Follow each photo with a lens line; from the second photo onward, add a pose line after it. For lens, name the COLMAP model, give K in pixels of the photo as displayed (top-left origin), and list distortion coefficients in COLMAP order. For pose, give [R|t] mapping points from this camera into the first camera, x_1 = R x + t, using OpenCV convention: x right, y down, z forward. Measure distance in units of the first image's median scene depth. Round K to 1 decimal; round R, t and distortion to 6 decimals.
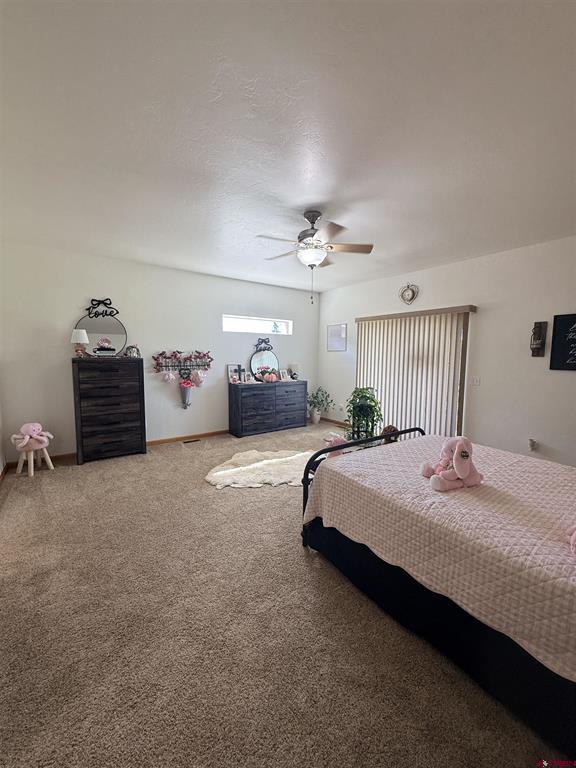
lens RADIAL K [[307.1, 0, 287.8], [0, 307.1, 382.7], [0, 0, 1]] dist [0.001751, 0.000087]
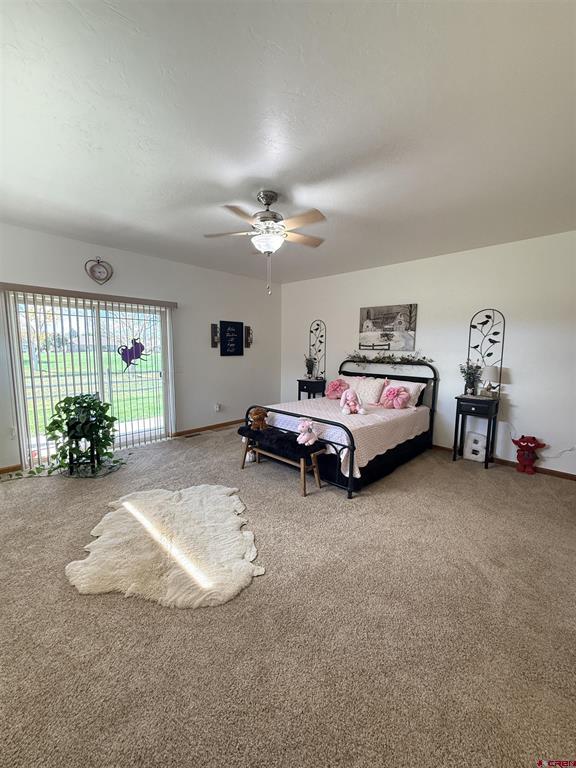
lens RADIAL K [[307.1, 0, 287.8], [0, 307.1, 382.7], [0, 0, 1]] dist [0.001751, 0.000087]
pose [[-0.175317, -0.123904, 0.976684, -0.562688], [0.079473, 0.987030, 0.139482, -0.076573], [-0.981299, 0.102073, -0.163196, 0.726396]]
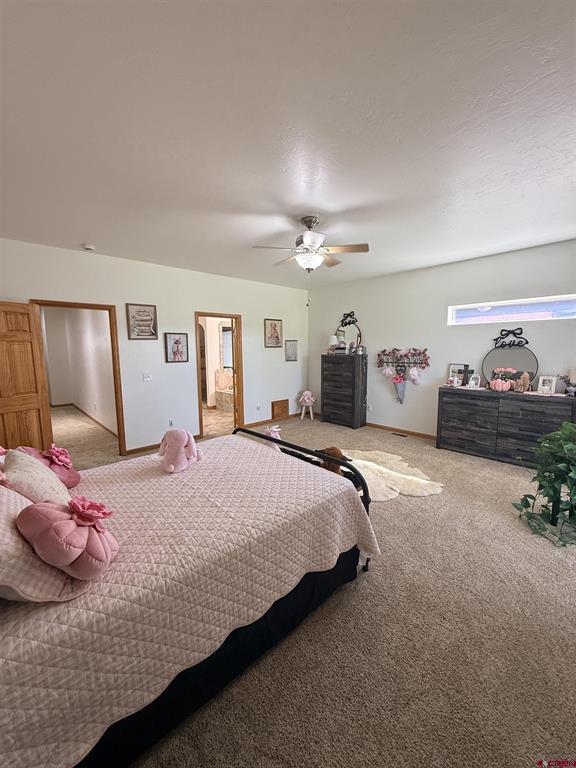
lens RADIAL K [[307.1, 0, 287.8], [0, 307.1, 382.7], [0, 0, 1]] dist [0.001751, 0.000087]
pose [[0.115777, 0.103764, -0.987840, 0.726267], [-0.083679, 0.992012, 0.094395, -0.058409], [0.989744, 0.071733, 0.123535, 0.529351]]
